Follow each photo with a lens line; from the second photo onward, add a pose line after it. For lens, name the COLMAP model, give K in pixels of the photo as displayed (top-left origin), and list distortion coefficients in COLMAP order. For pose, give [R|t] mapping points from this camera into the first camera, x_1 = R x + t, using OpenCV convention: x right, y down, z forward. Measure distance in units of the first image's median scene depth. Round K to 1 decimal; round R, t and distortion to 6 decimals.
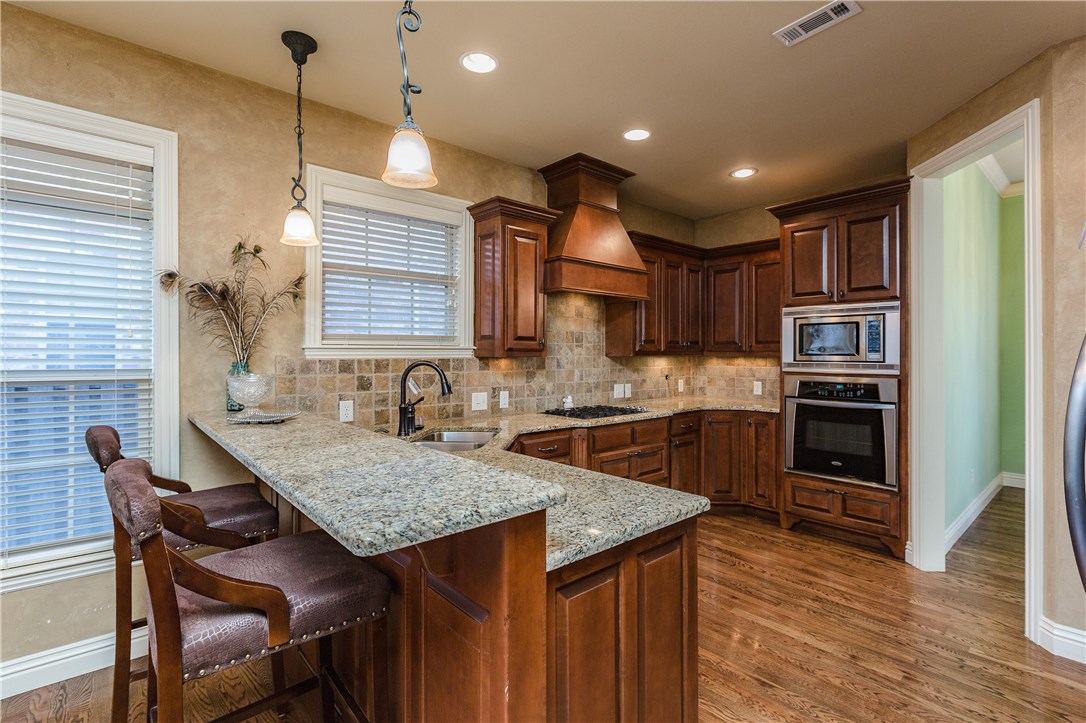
lens RADIAL K [[490.7, 0, 548.4], [0, 490.7, 356.3], [0, 0, 1]] dist [-0.000660, -0.000051]
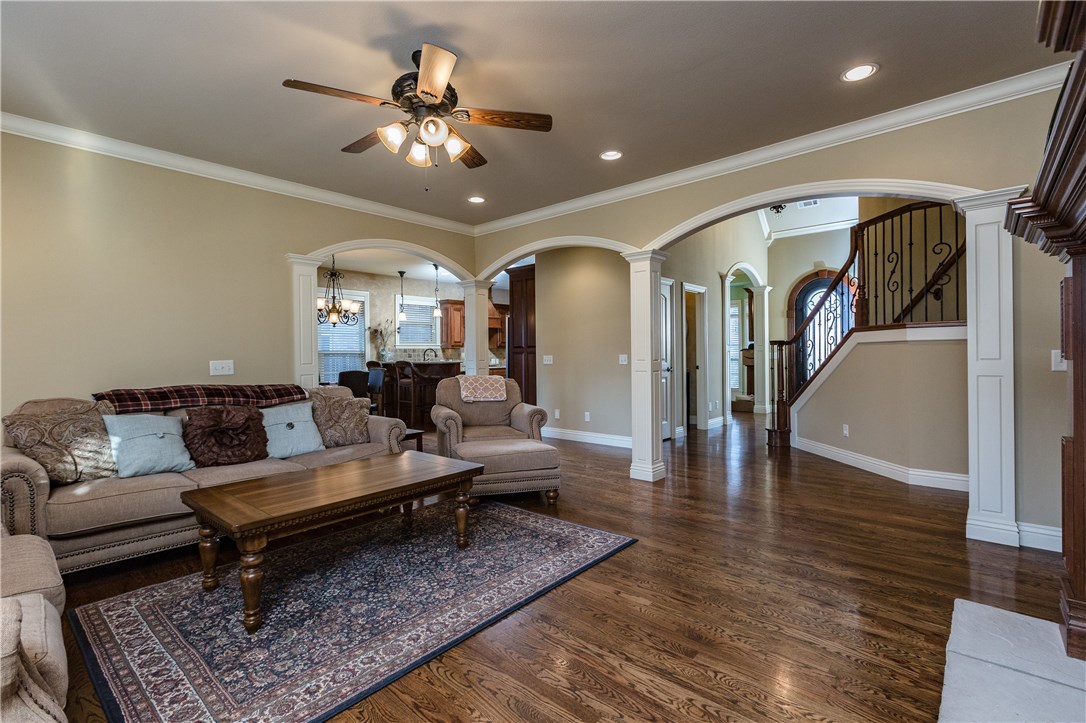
lens RADIAL K [[490.7, 0, 548.4], [0, 490.7, 356.3], [0, 0, 1]] dist [-0.000660, -0.000051]
pose [[0.991274, -0.013788, 0.131091, 0.165089], [0.013484, 0.999904, 0.003204, 0.075985], [-0.131123, -0.001409, 0.991365, -3.087330]]
